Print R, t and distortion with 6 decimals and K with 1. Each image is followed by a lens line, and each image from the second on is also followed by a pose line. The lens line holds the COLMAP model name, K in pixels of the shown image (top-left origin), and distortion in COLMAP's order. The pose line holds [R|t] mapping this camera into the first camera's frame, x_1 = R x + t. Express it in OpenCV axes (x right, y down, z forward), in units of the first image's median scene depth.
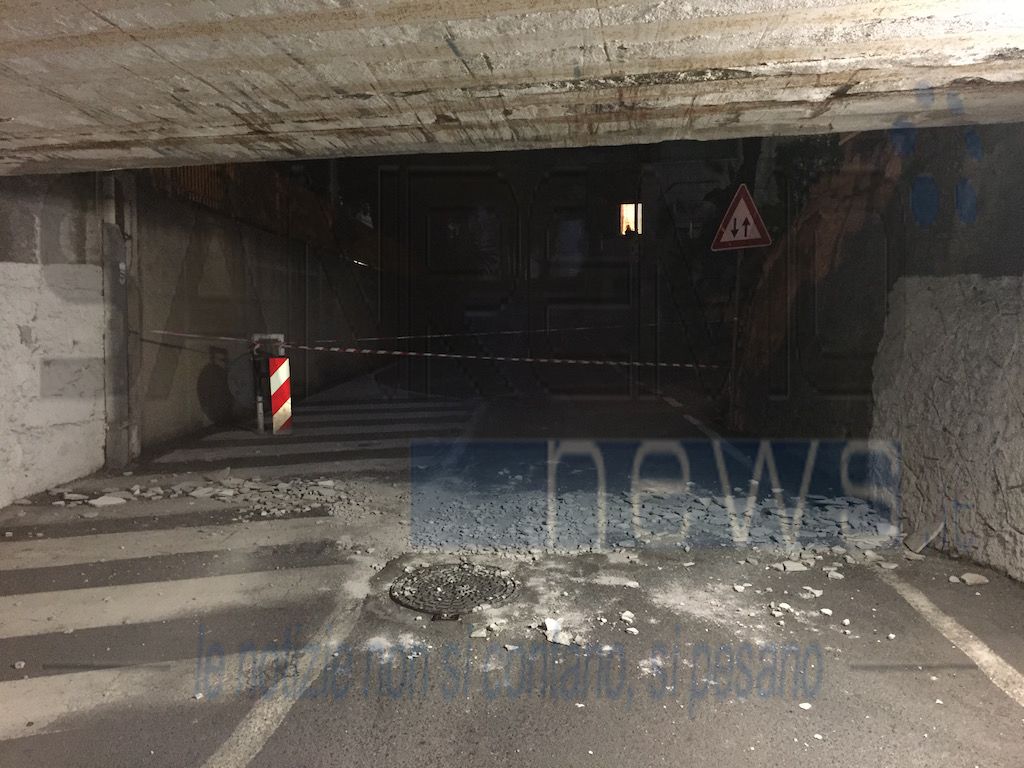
lens RADIAL K [[874.3, 0, 514.5], [0, 874.3, 383.4], [0, 0, 1]] dist [0.098270, -0.151256]
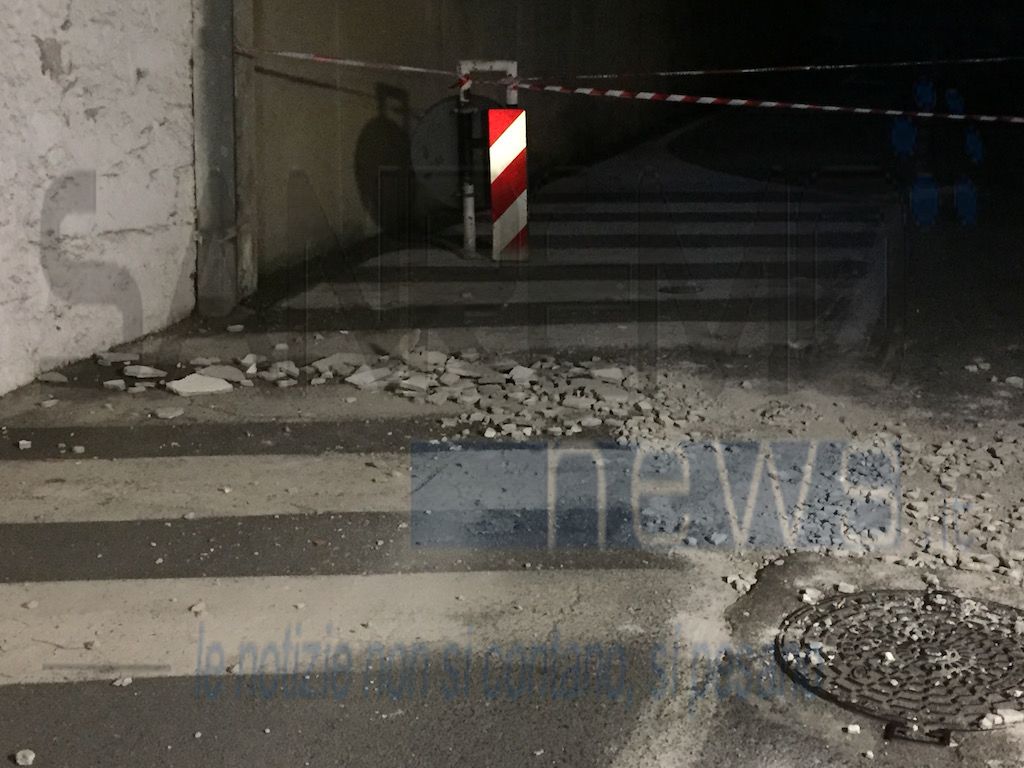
lens RADIAL K [[1565.5, 0, 512.0], [0, 1565.5, 384.0], [0, 0, 1]] dist [0.044158, 0.116543]
pose [[0.971465, 0.056958, -0.230240, -0.081975], [-0.022973, 0.988770, 0.147672, -0.009824], [0.236066, -0.138168, 0.961864, 0.188135]]
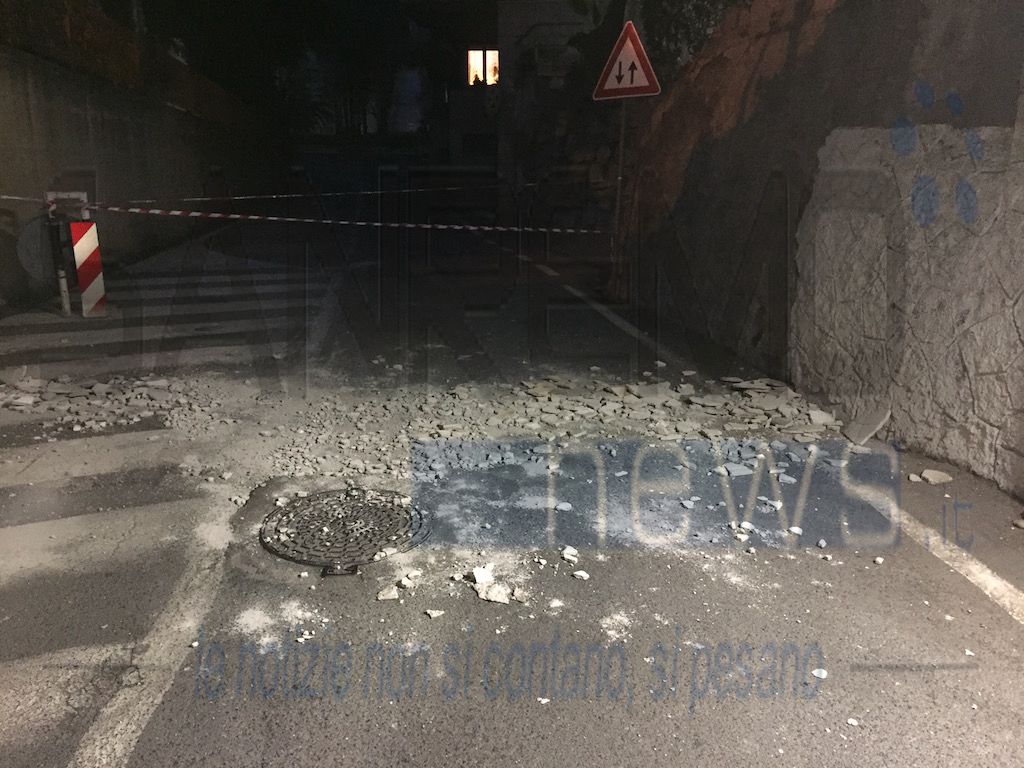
lens RADIAL K [[872.5, 0, 513.8], [0, 872.5, 384.6], [0, 0, 1]] dist [0.092053, -0.132022]
pose [[0.983726, -0.035076, 0.176217, -0.046273], [0.006962, 0.987464, 0.157693, -0.012405], [-0.179539, -0.153900, 0.971638, 0.198709]]
